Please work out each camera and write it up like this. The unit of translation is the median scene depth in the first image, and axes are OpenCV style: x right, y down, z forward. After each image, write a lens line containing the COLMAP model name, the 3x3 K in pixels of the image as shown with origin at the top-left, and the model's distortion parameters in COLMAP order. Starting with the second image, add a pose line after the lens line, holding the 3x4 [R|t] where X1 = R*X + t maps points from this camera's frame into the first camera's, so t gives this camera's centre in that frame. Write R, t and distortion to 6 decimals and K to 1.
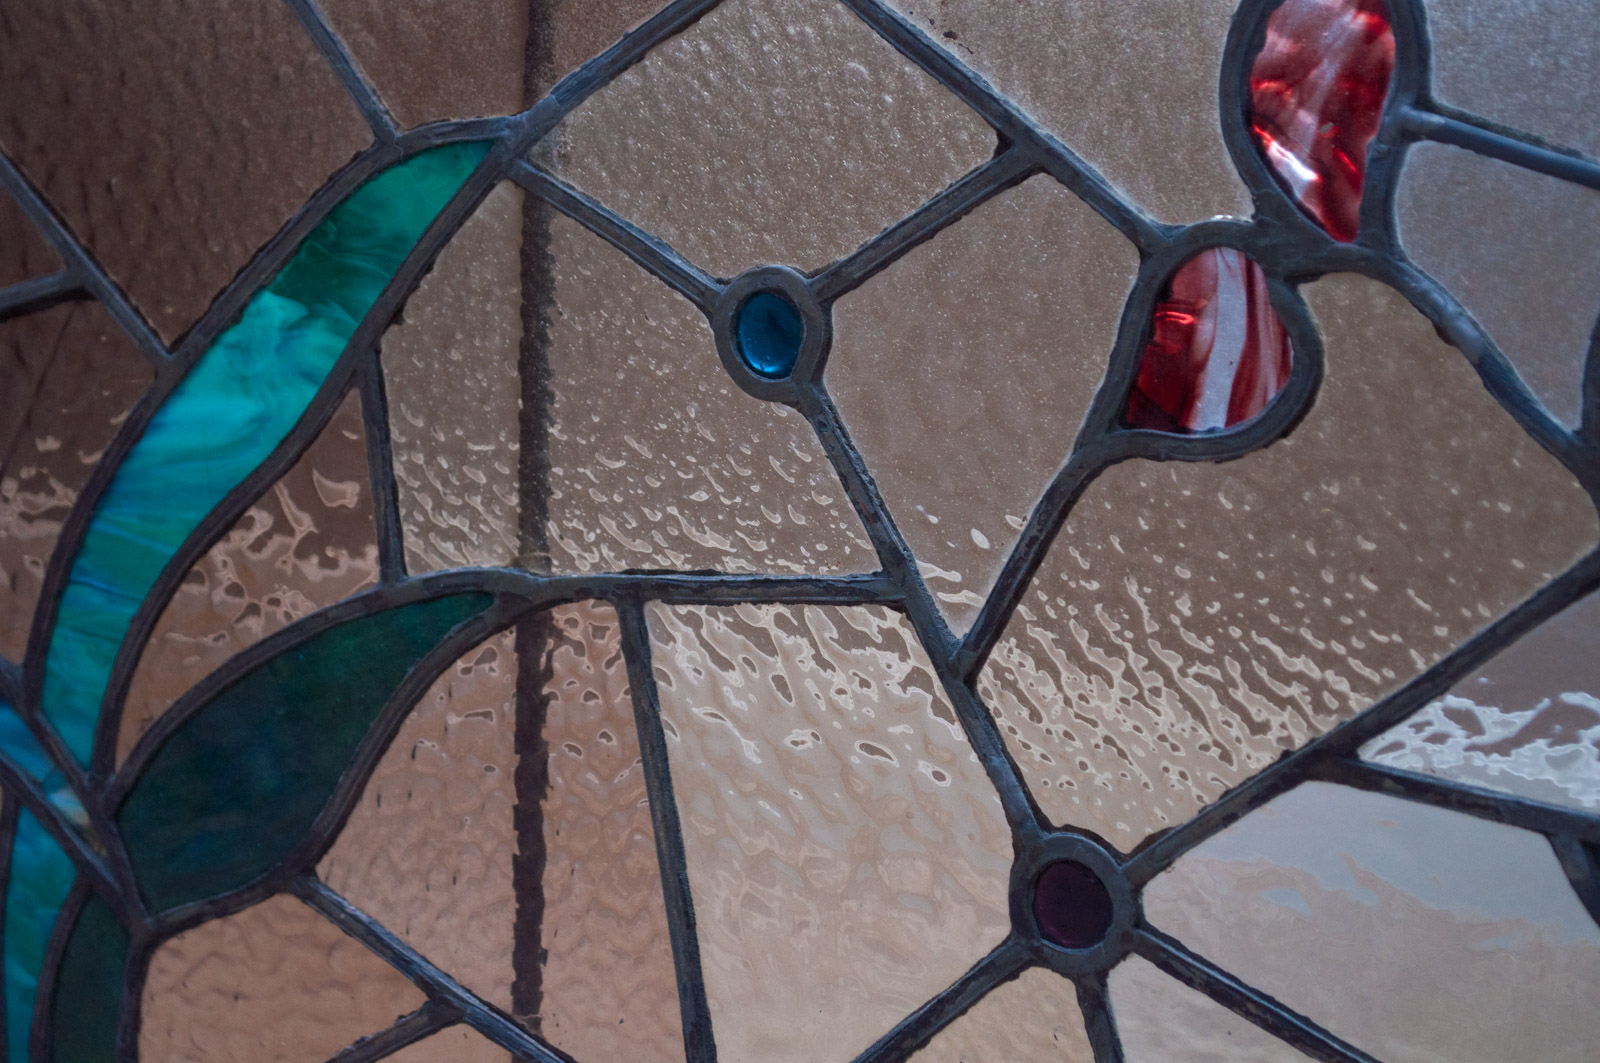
lens RADIAL K [[3576.7, 0, 799.0], [0, 3576.7, 538.2], [0, 0, 1]] dist [0.045931, 0.000000]
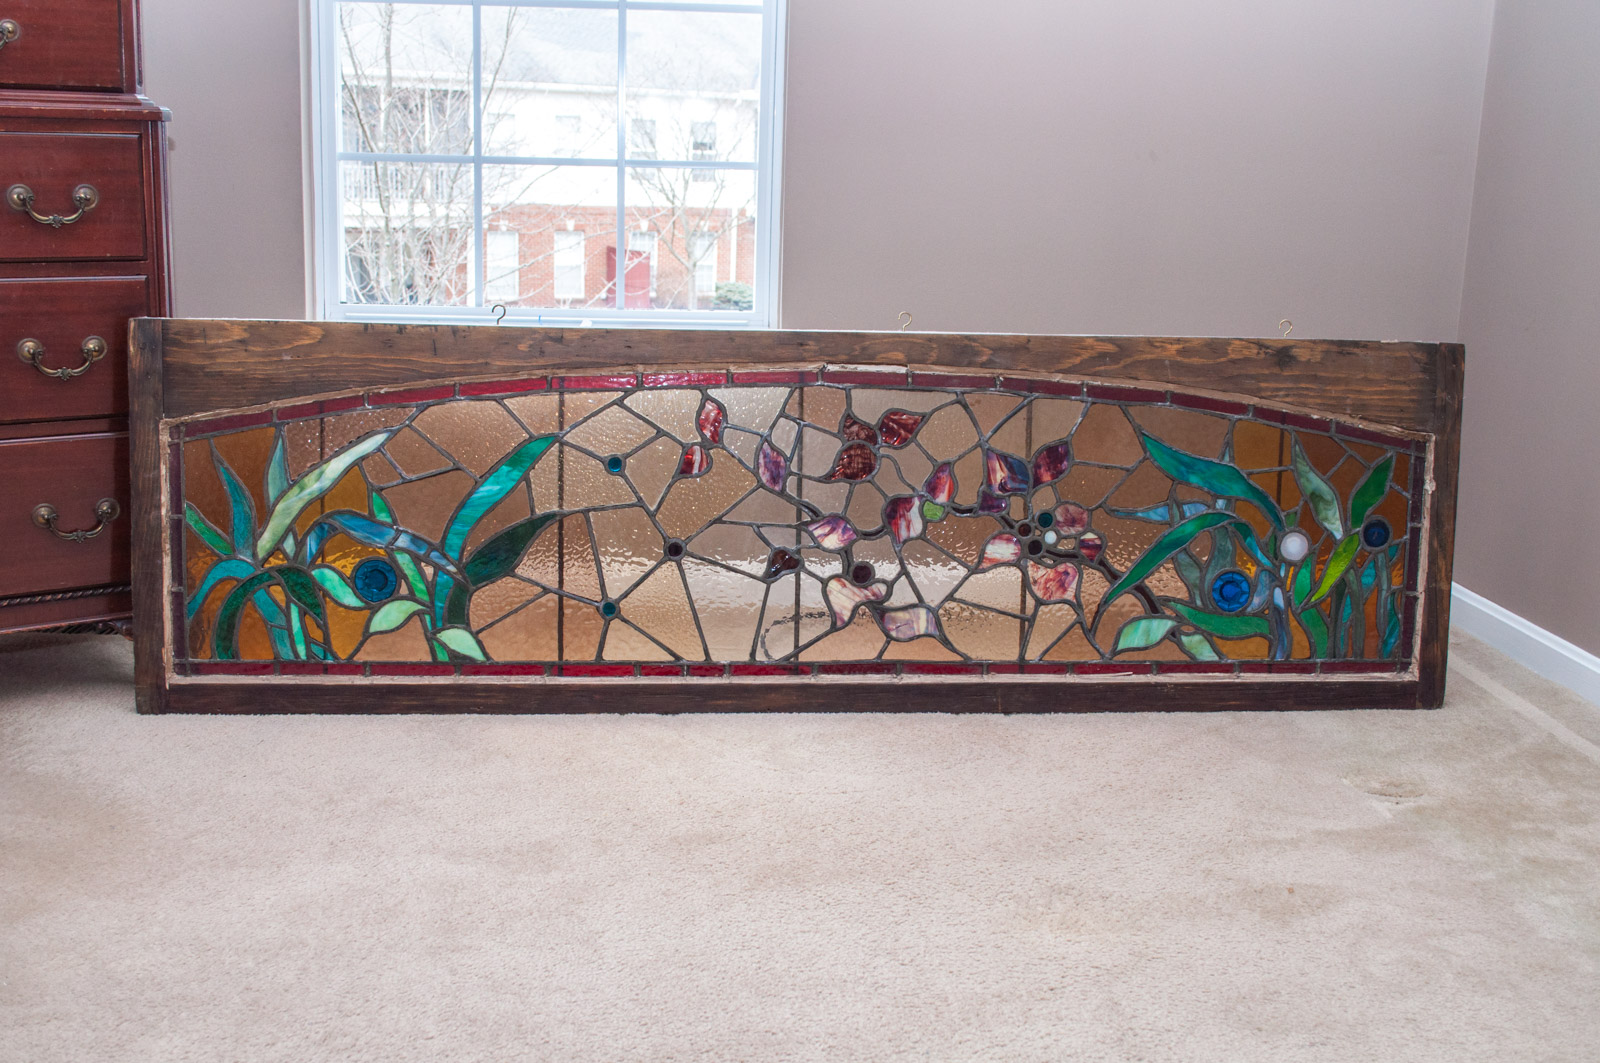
lens RADIAL K [[1716.5, 0, 803.3], [0, 1716.5, 533.2], [0, 0, 1]] dist [-0.058901, 0.000000]
pose [[0.773756, -0.081122, 0.628268, -1.460666], [0.111408, 0.993735, -0.008896, 0.109994], [-0.623610, 0.076877, 0.777946, -1.337679]]
